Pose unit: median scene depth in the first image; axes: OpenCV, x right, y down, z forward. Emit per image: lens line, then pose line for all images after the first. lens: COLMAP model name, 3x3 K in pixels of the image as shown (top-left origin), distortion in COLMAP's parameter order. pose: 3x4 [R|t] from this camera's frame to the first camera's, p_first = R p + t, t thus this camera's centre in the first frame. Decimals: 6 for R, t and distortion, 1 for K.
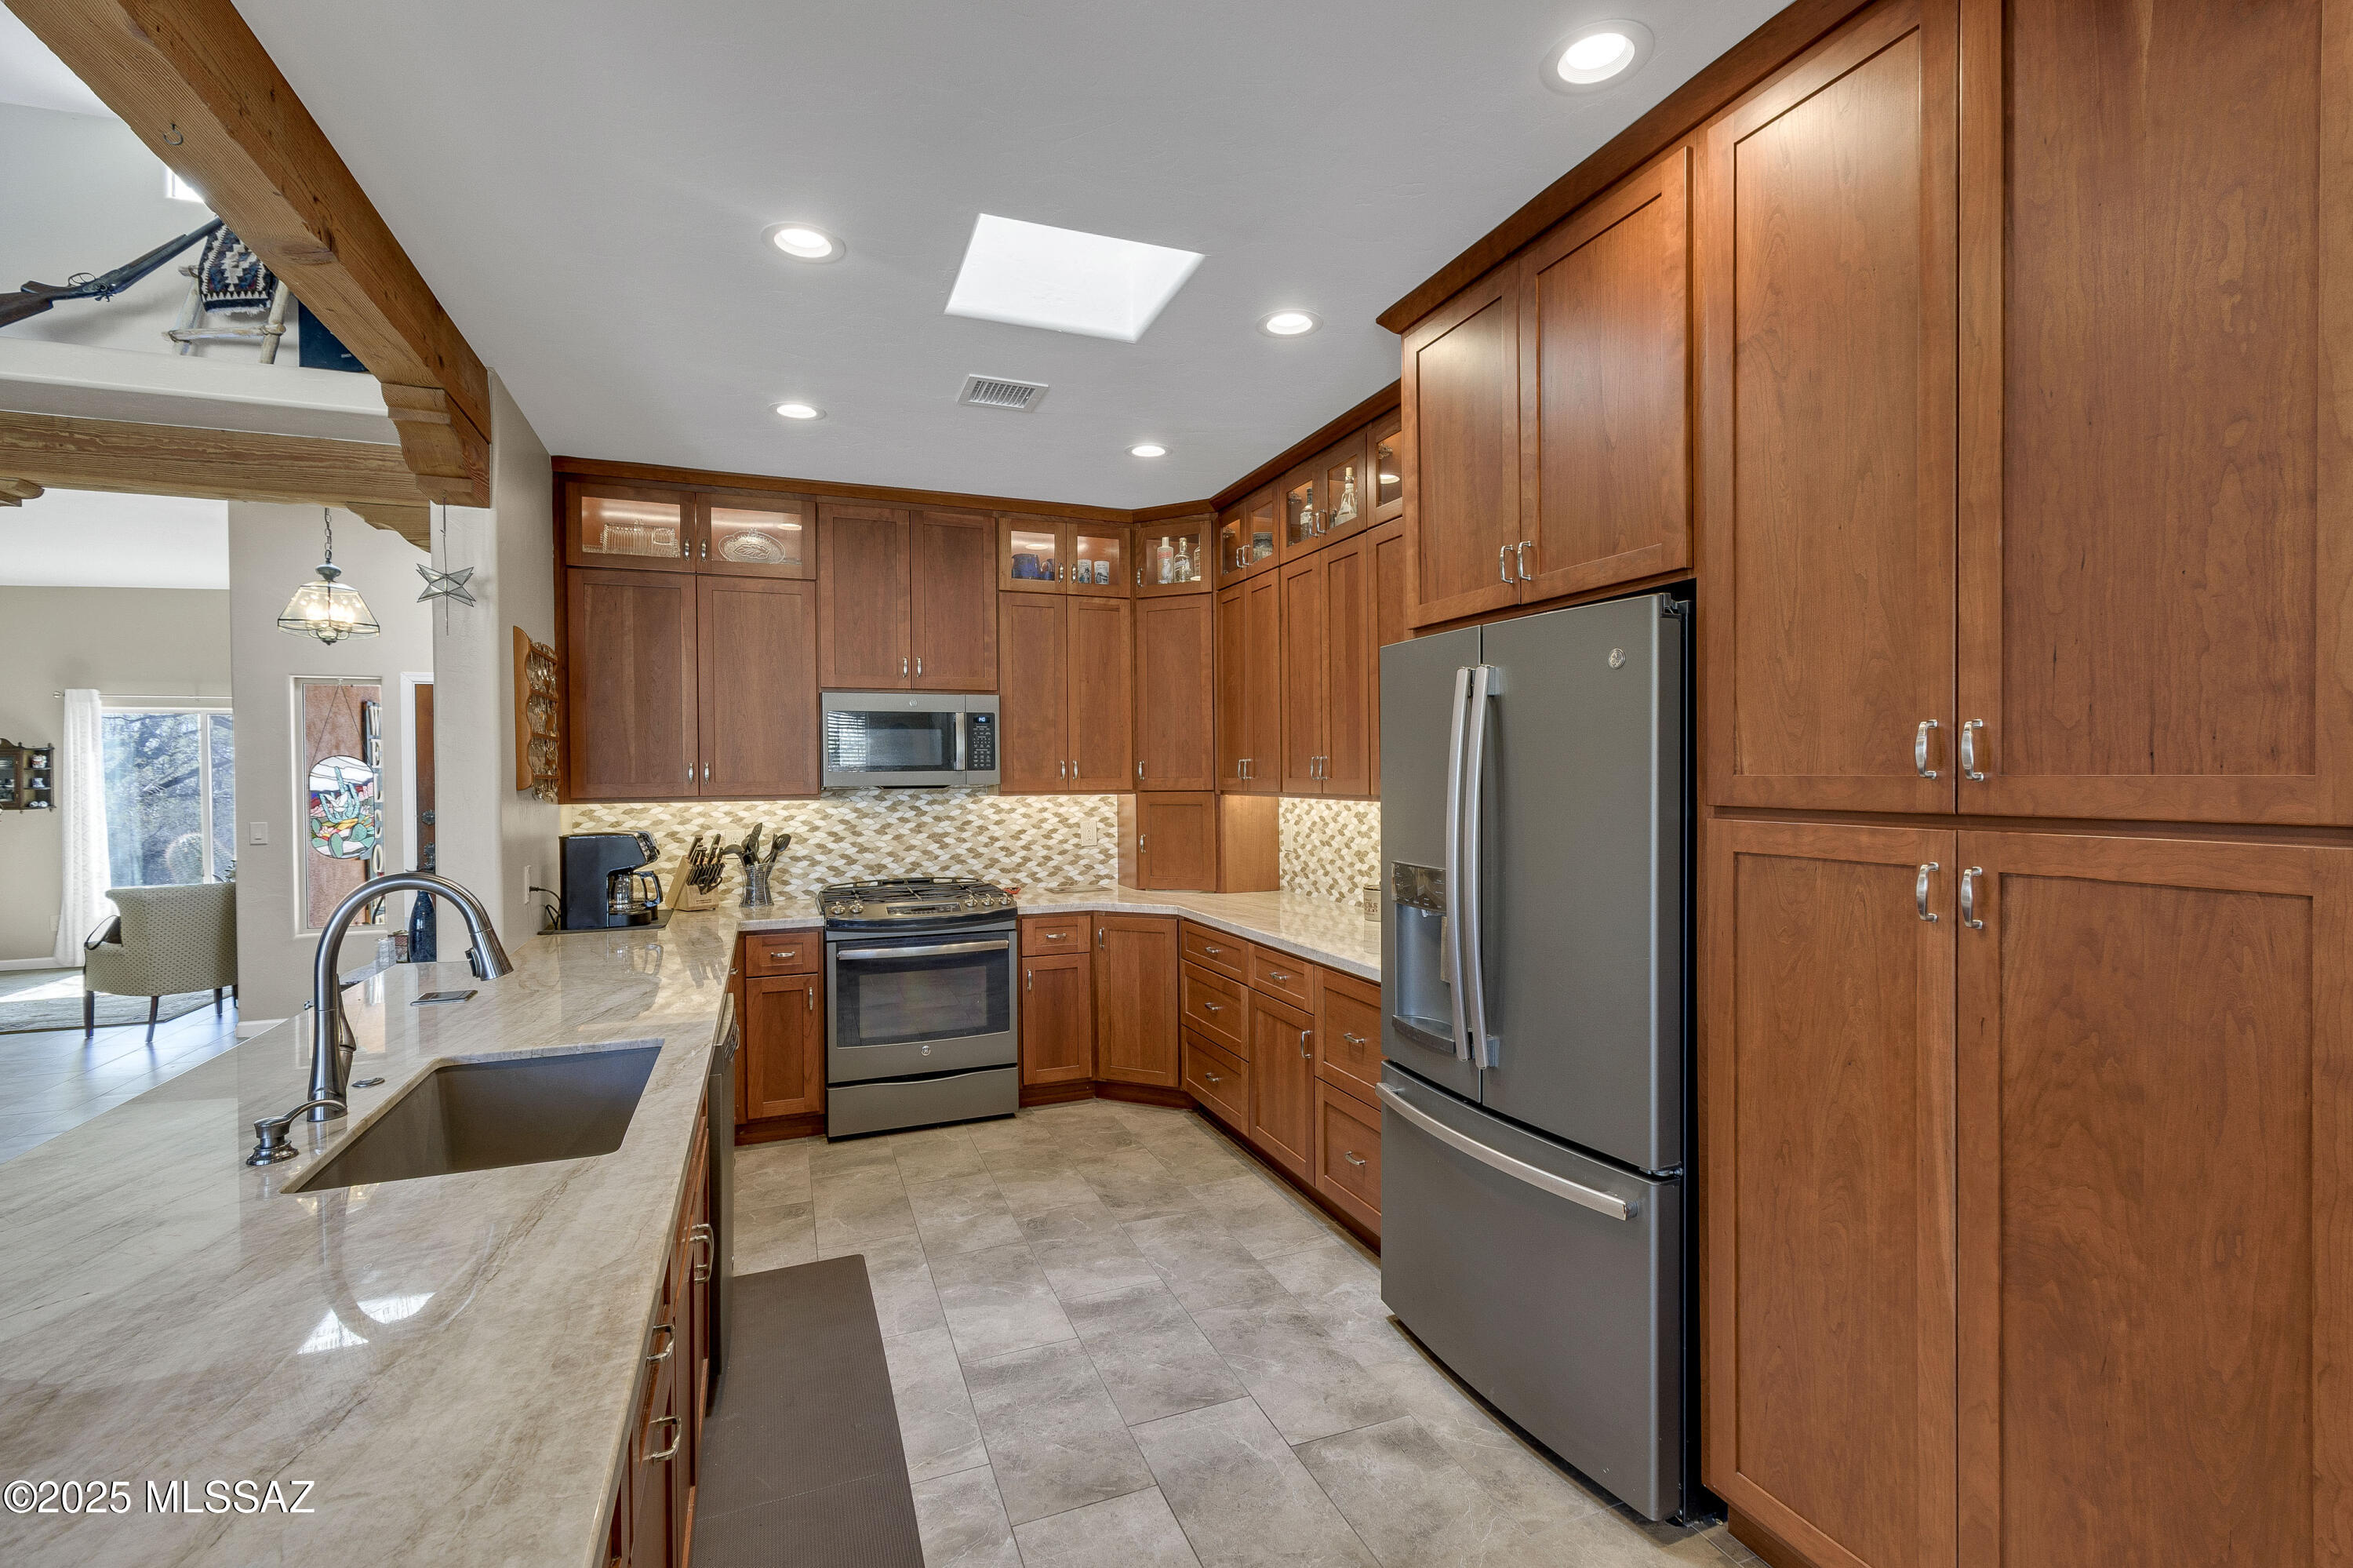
lens RADIAL K [[1076.9, 0, 1187.0], [0, 1076.9, 781.2], [0, 0, 1]] dist [0.008770, -0.001288]
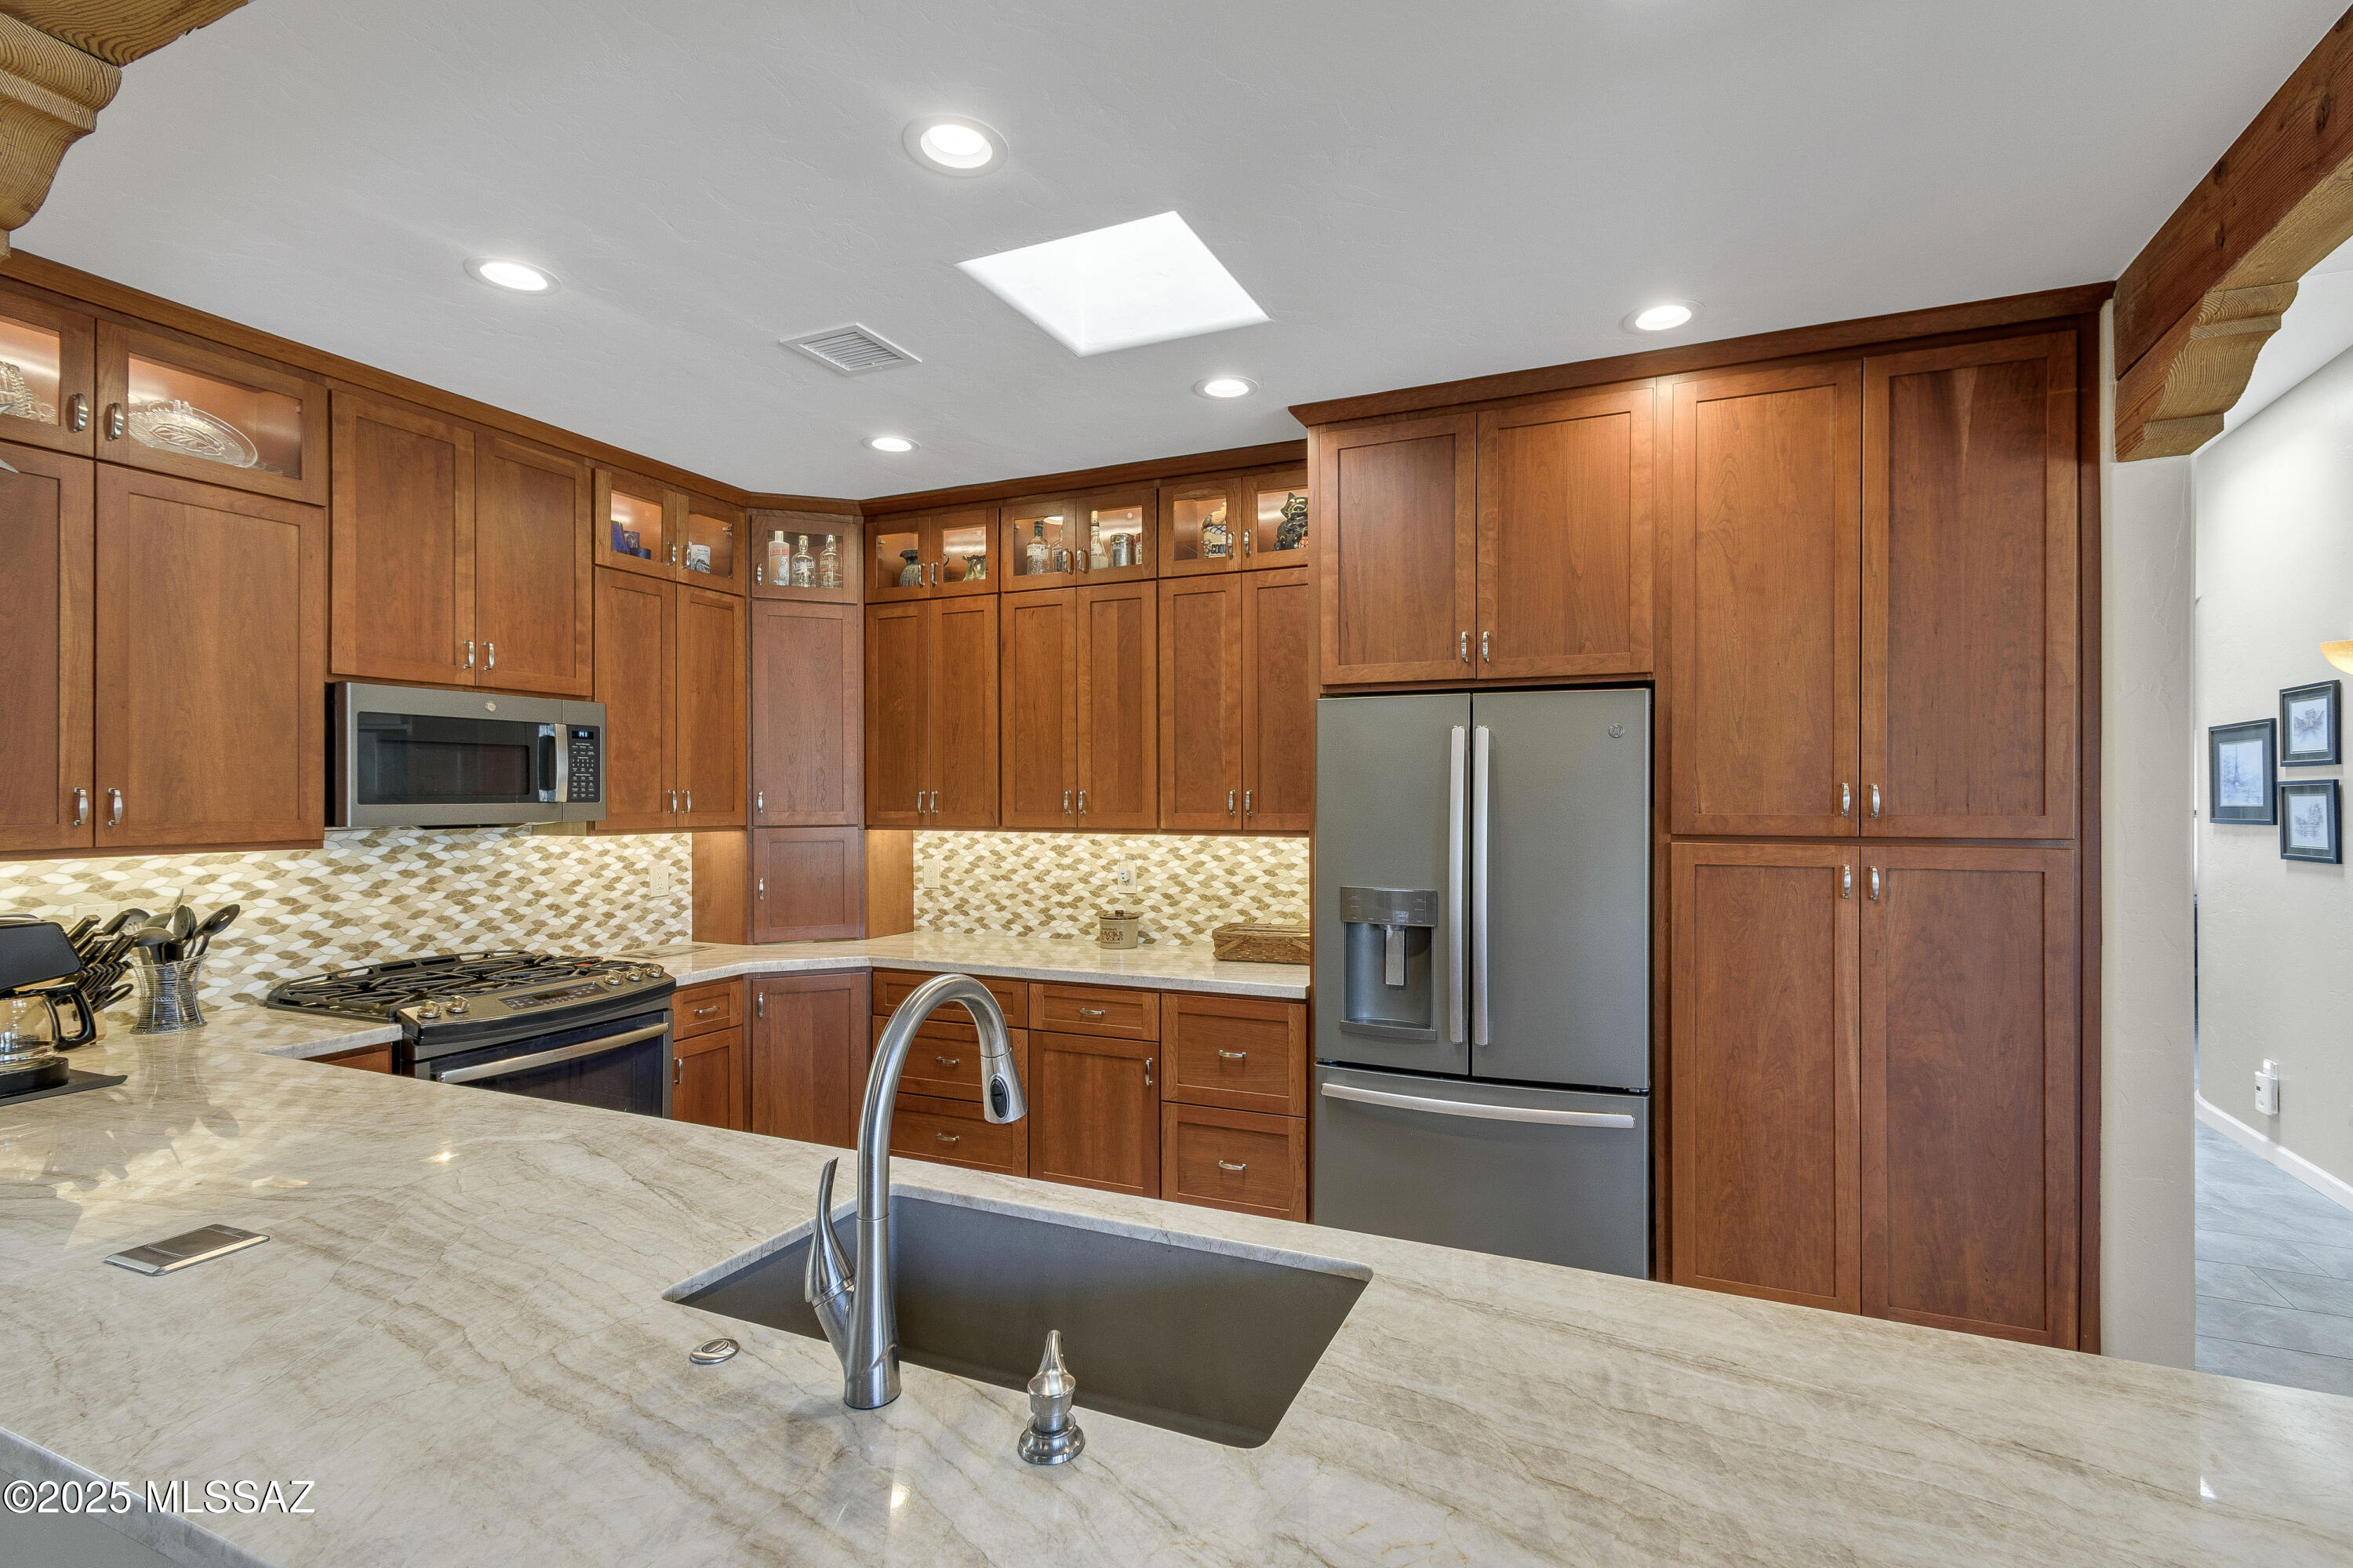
lens RADIAL K [[1076.9, 0, 1197.8], [0, 1076.9, 792.0], [0, 0, 1]] dist [0.008770, -0.001288]
pose [[0.702805, 0.009434, 0.711320, -0.601295], [0.001131, 0.999896, -0.014378, -0.008531], [-0.711382, 0.010910, 0.702721, 0.243294]]
